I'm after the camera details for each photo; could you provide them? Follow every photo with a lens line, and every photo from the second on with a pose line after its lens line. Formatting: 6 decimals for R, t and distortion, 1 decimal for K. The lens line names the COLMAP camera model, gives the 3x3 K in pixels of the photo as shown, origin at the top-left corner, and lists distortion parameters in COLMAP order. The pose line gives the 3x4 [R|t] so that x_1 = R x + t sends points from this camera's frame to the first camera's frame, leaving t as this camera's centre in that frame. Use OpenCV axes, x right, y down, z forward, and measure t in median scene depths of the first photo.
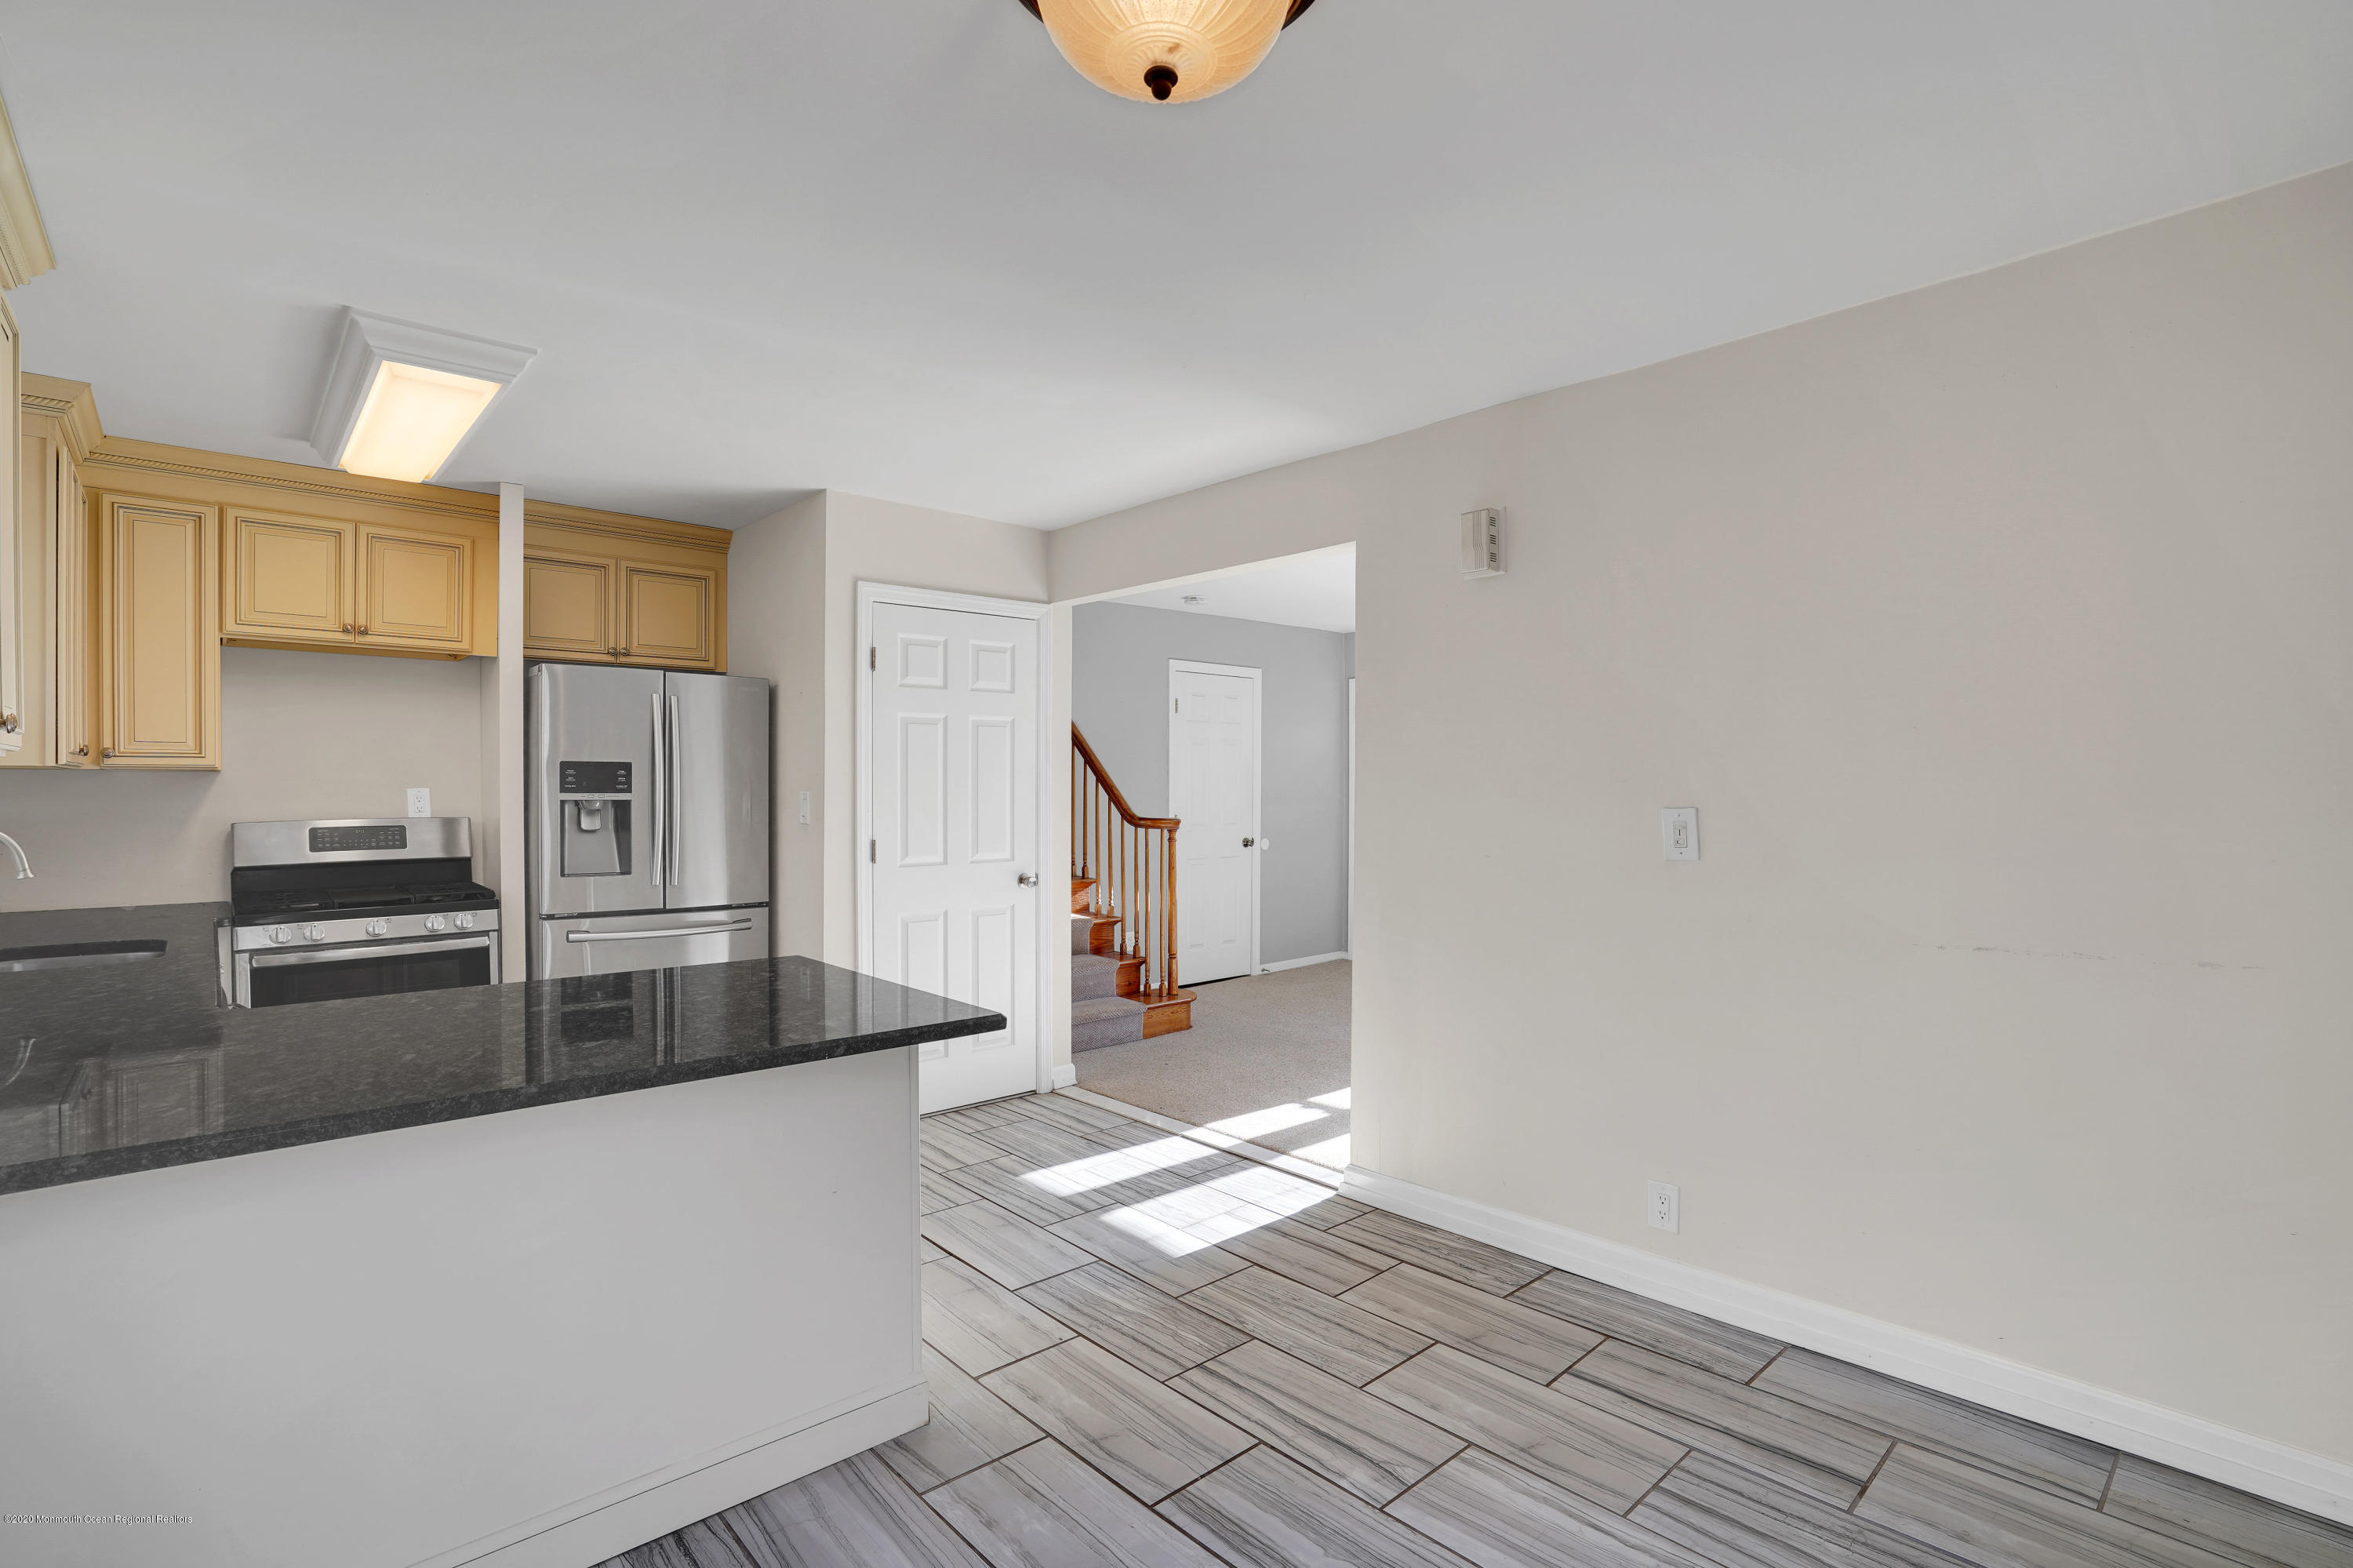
lens RADIAL K [[1103.0, 0, 1171.1], [0, 1103.0, 794.8], [0, 0, 1]] dist [-0.063237, 0.024275]
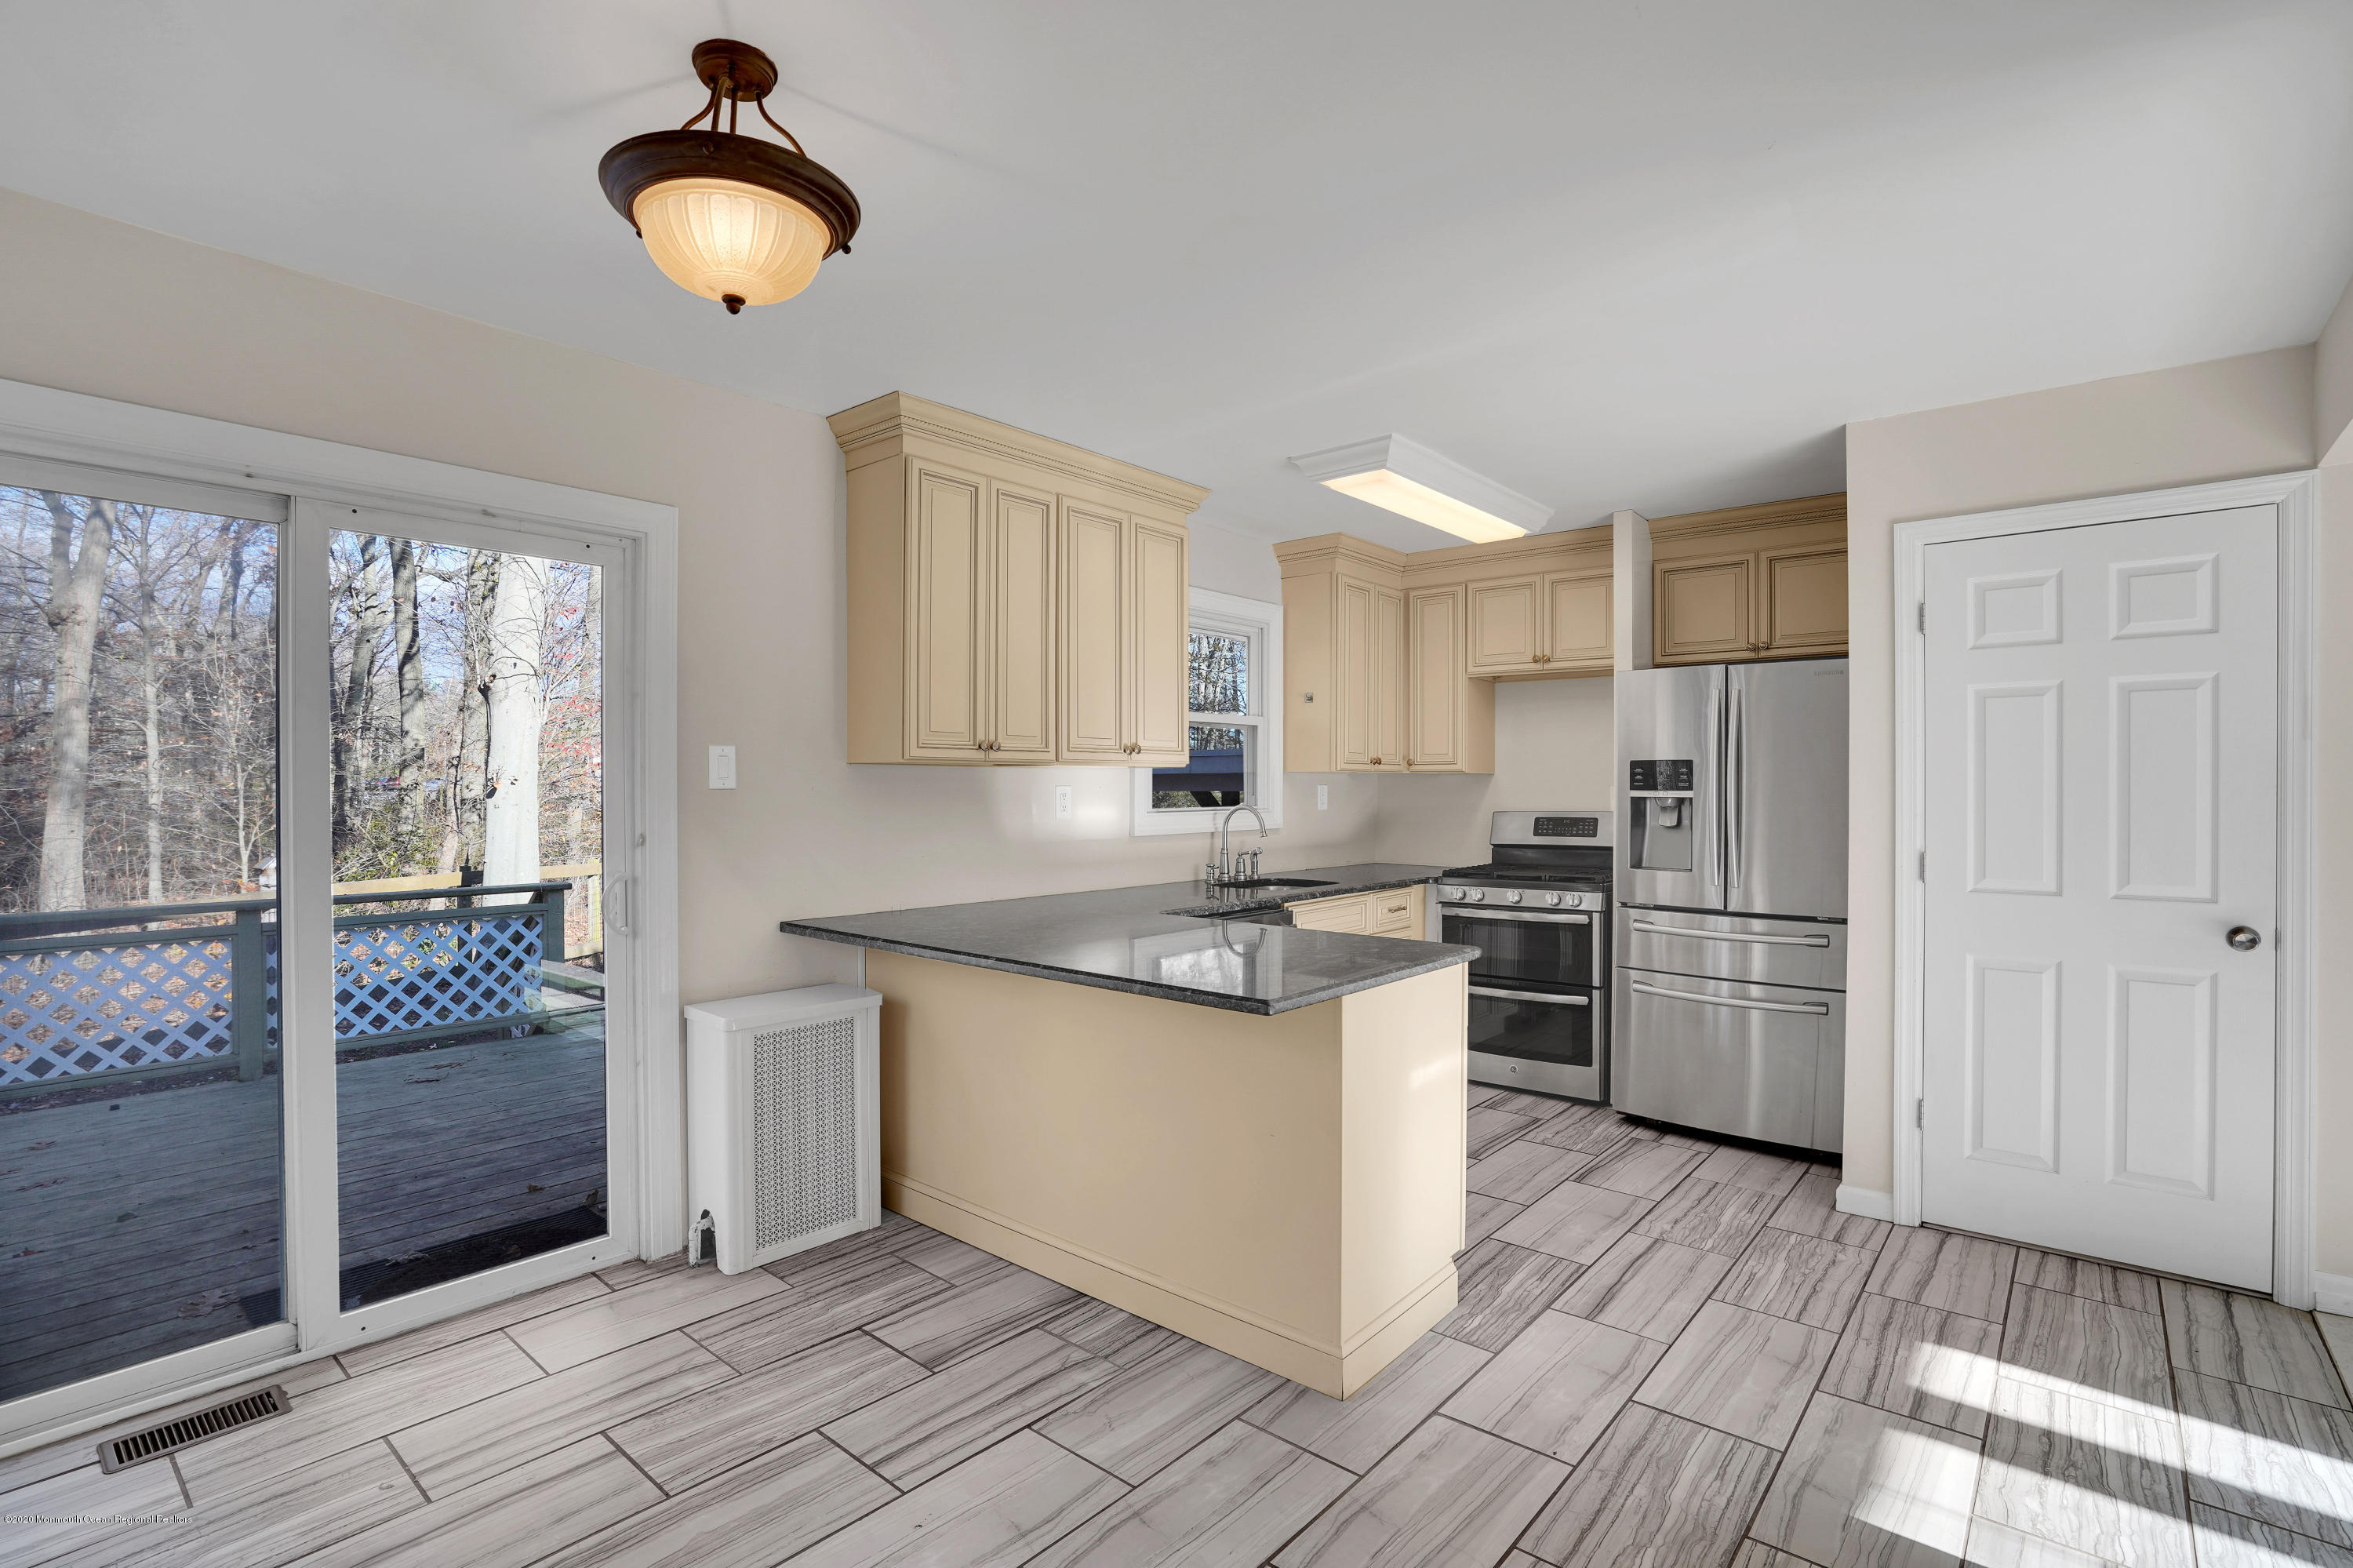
lens RADIAL K [[1103.0, 0, 1171.1], [0, 1103.0, 794.8], [0, 0, 1]] dist [-0.063237, 0.024275]
pose [[0.123087, 0.006431, -0.992375, 0.443779], [-0.009290, 0.999943, 0.005328, 0.001320], [0.992352, 0.008563, 0.123139, 0.406711]]
